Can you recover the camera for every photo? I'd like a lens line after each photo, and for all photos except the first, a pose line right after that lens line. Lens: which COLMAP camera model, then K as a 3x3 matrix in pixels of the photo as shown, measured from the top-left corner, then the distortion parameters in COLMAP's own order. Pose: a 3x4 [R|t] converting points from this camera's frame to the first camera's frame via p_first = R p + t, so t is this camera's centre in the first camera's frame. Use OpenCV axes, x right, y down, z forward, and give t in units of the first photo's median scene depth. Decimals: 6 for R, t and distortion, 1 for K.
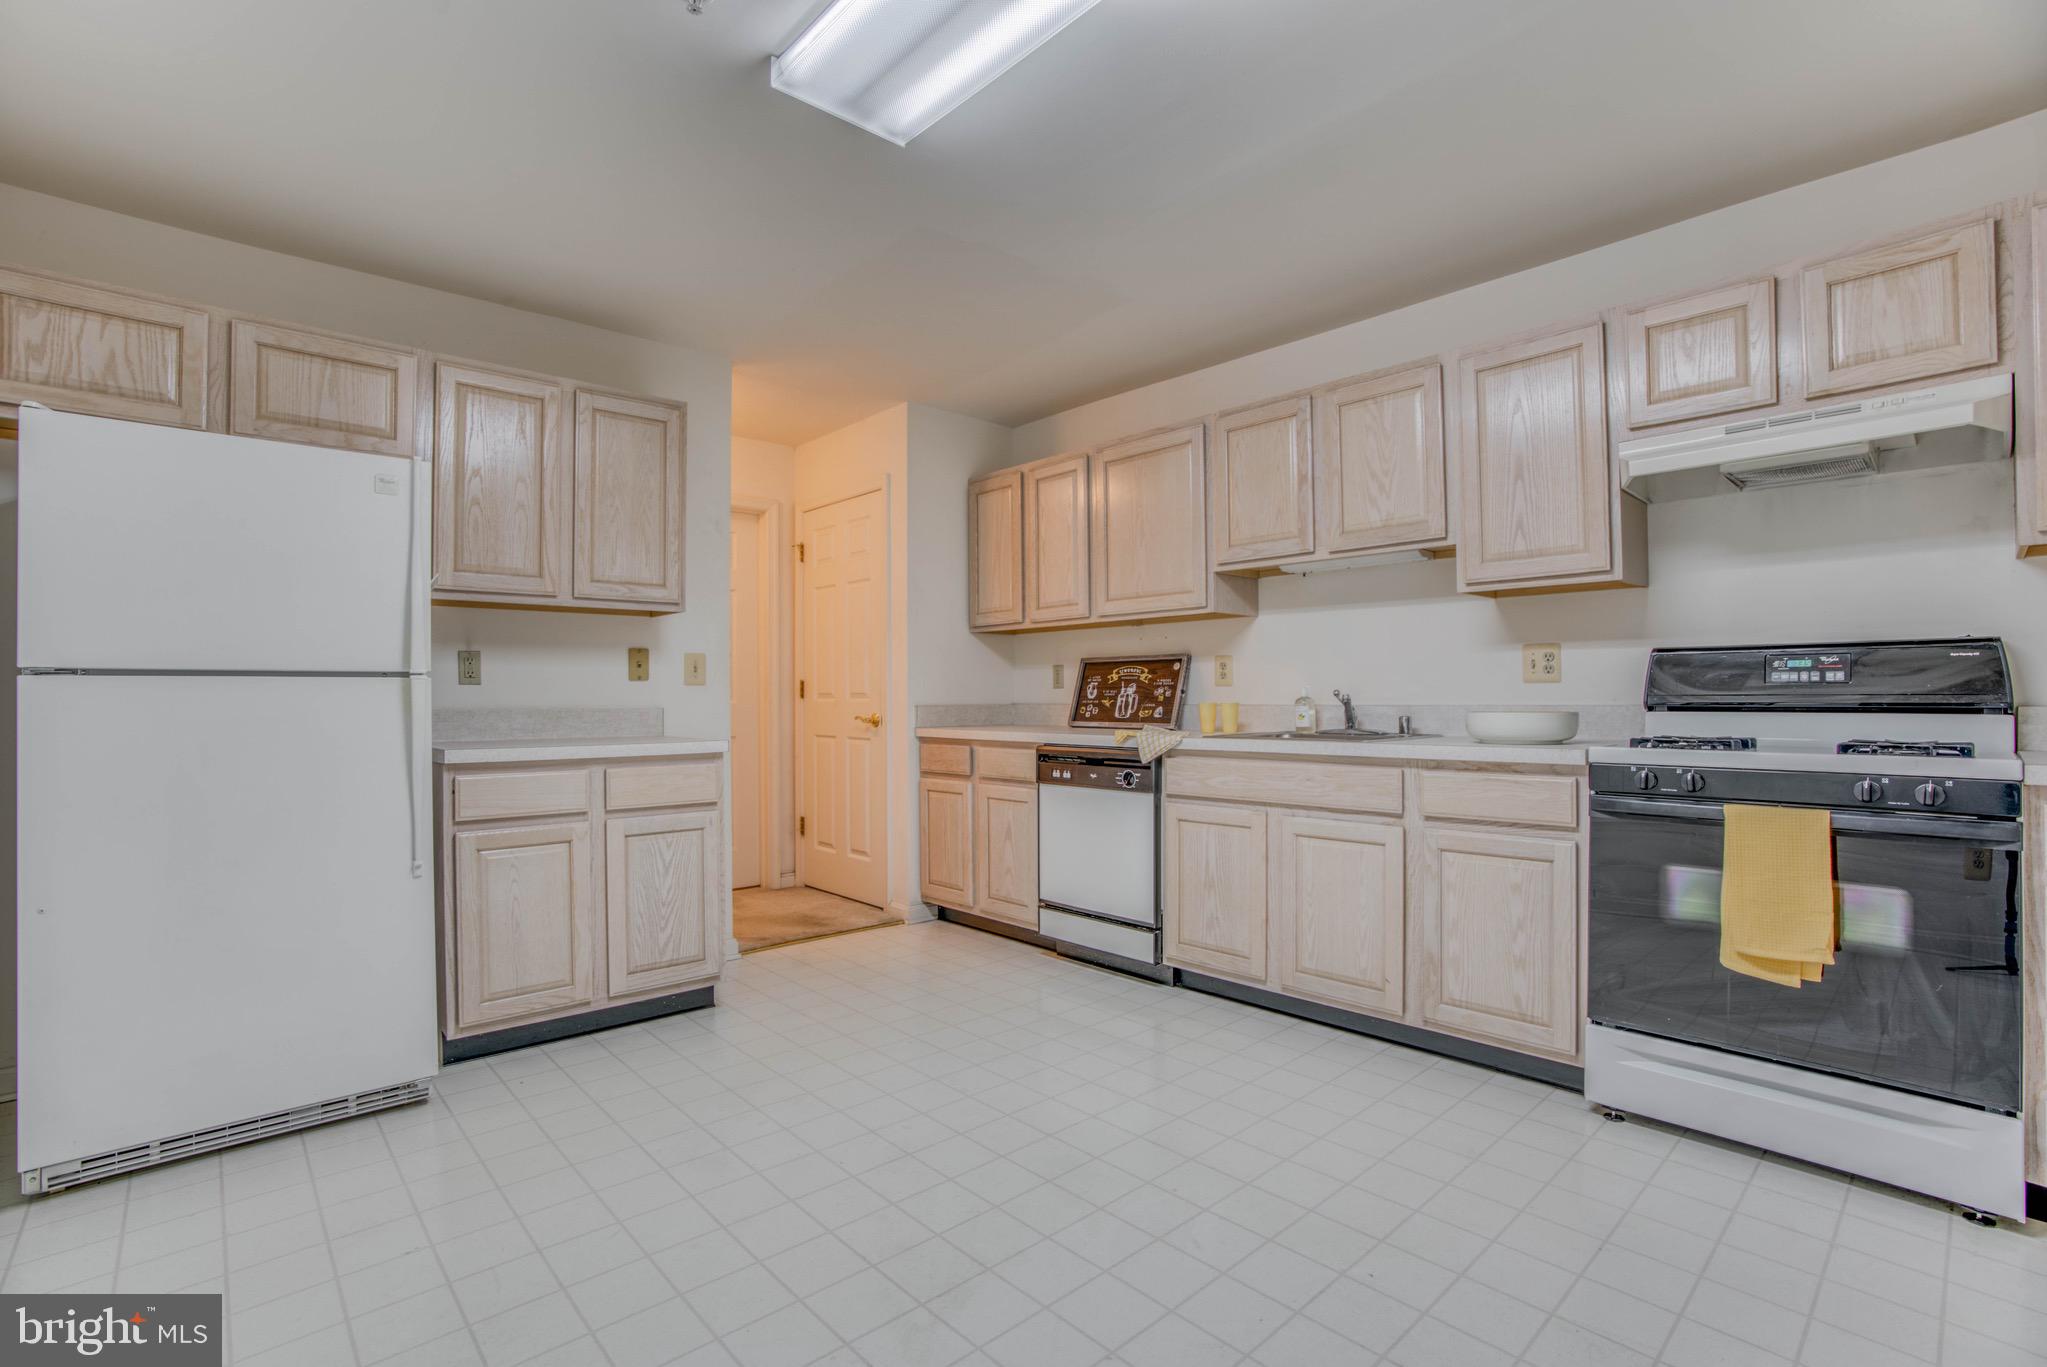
lens RADIAL K [[954.8, 0, 1016.9], [0, 954.8, 707.0], [0, 0, 1]] dist [-0.069446, 0.027004]
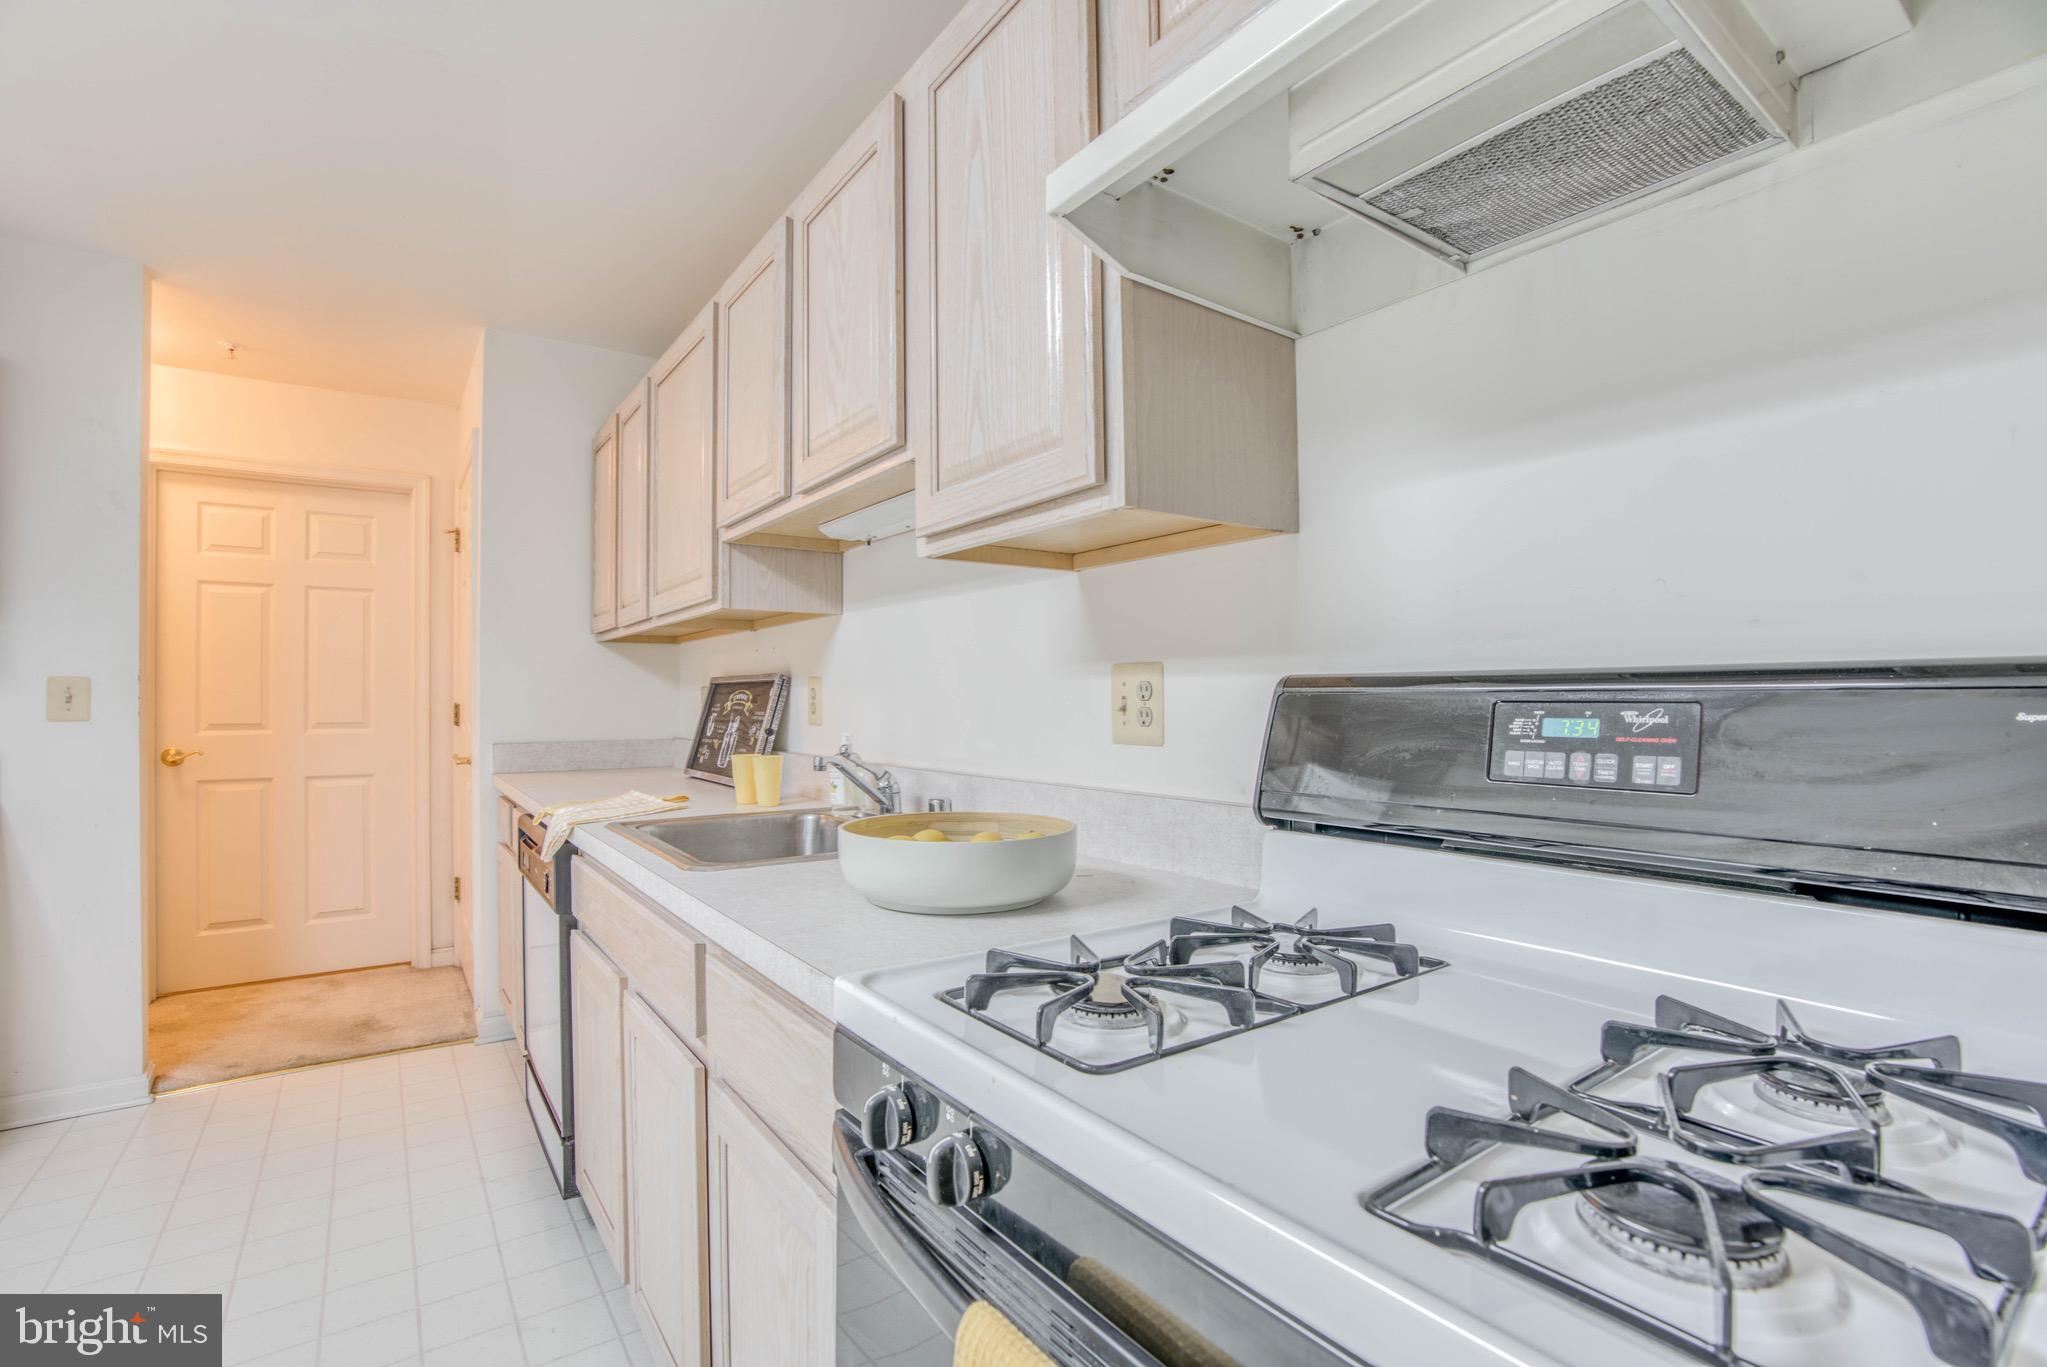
lens RADIAL K [[954.8, 0, 1016.9], [0, 954.8, 707.0], [0, 0, 1]] dist [-0.069446, 0.027004]
pose [[0.990919, 0.005006, -0.134364, 0.676986], [-0.005384, 0.999983, -0.002447, -0.052108], [0.134349, 0.003149, 0.990929, 0.610817]]
